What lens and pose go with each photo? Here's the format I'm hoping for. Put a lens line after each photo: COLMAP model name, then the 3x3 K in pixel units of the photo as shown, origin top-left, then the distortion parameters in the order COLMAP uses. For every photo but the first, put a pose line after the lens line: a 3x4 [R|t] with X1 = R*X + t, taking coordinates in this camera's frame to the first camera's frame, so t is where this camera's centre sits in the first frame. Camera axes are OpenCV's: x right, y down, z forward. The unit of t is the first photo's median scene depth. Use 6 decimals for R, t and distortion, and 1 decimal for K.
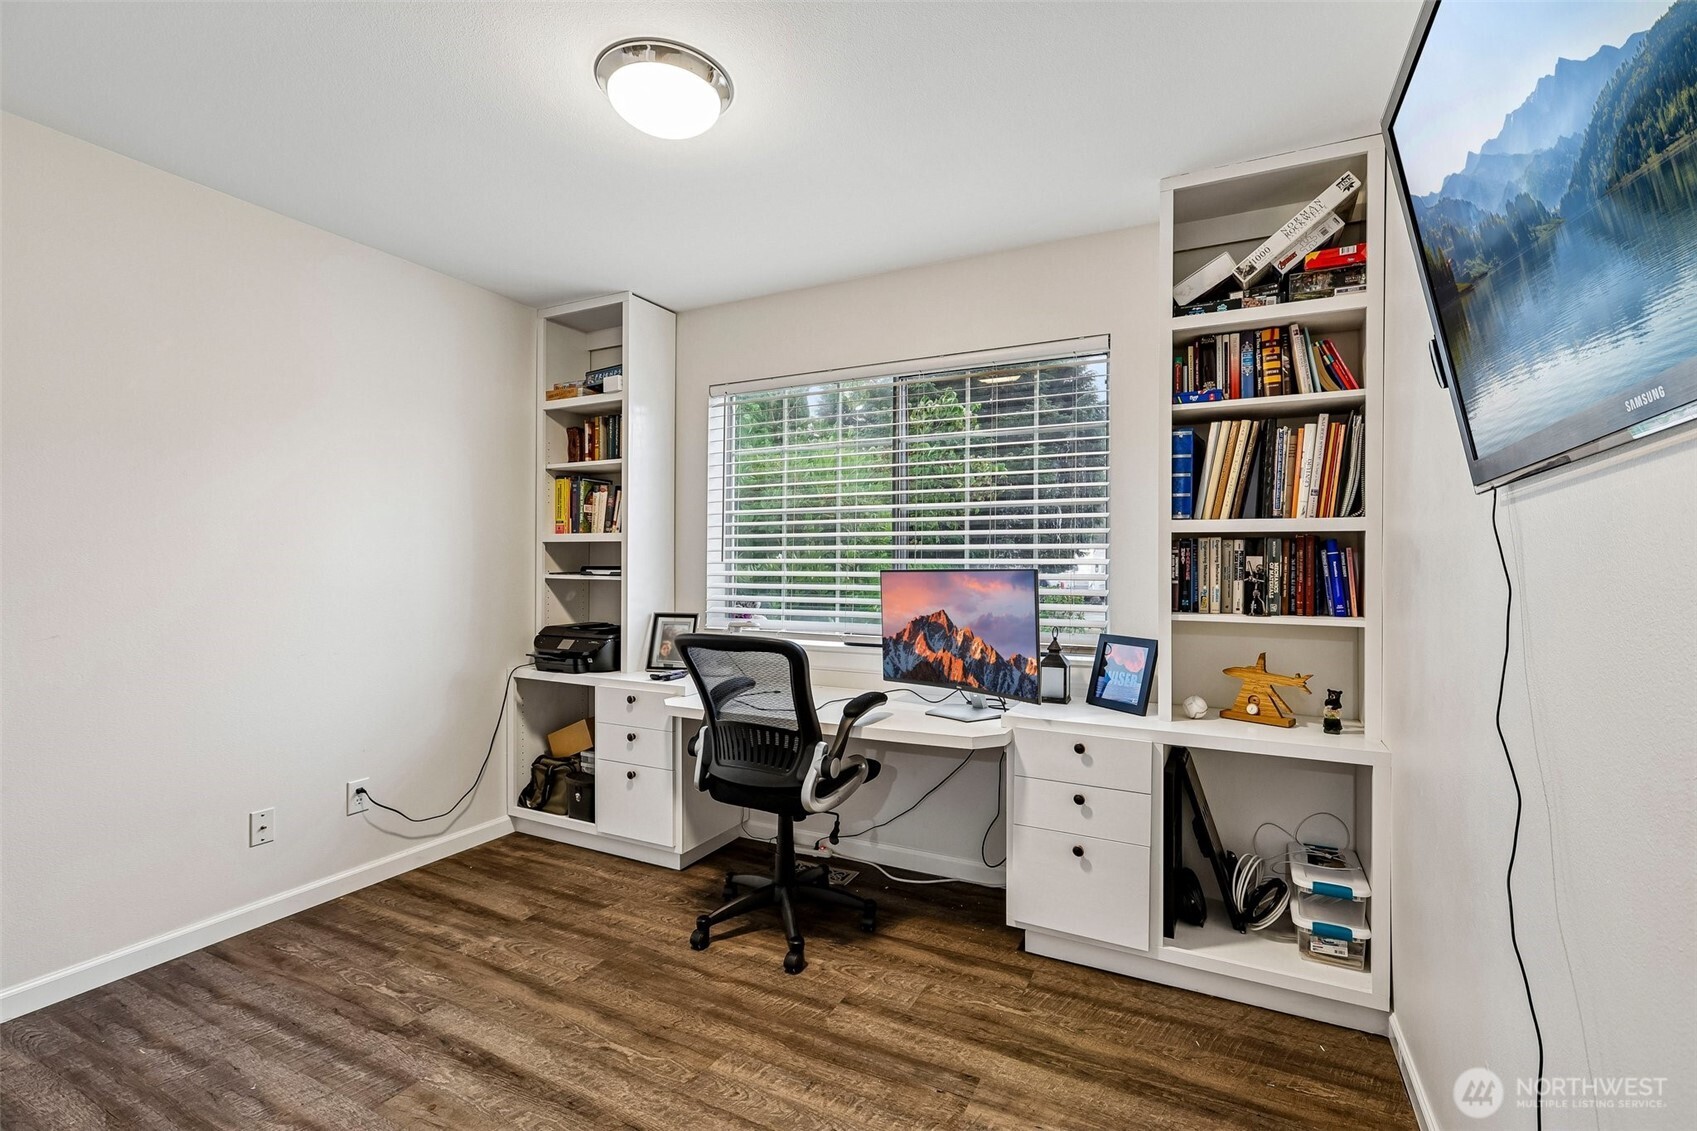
lens RADIAL K [[755.5, 0, 856.1], [0, 755.5, 564.9], [0, 0, 1]] dist [-0.003195, 0.000758]
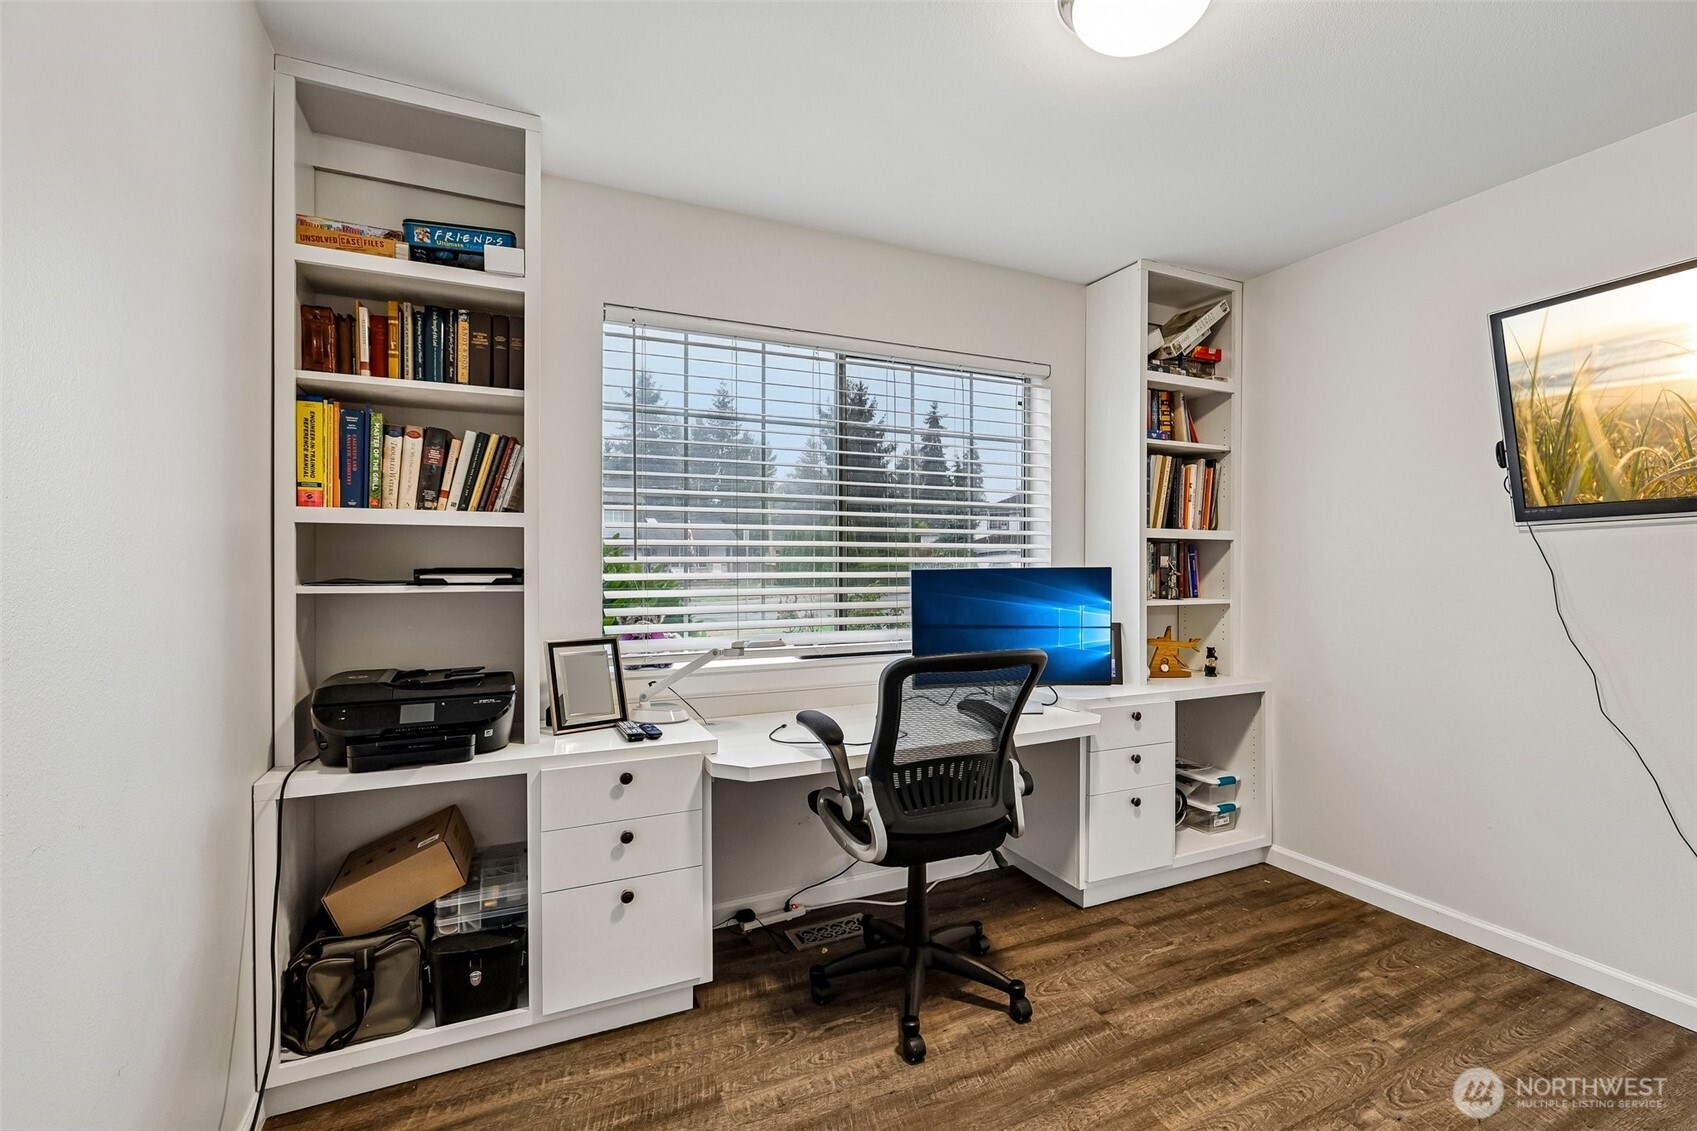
lens RADIAL K [[755.5, 0, 853.9], [0, 755.5, 566.2], [0, 0, 1]] dist [-0.003195, 0.000758]
pose [[0.611376, -0.006632, 0.791312, -0.913446], [0.004436, 0.999978, 0.004954, -0.002399], [-0.791328, 0.000482, 0.611392, 0.616193]]
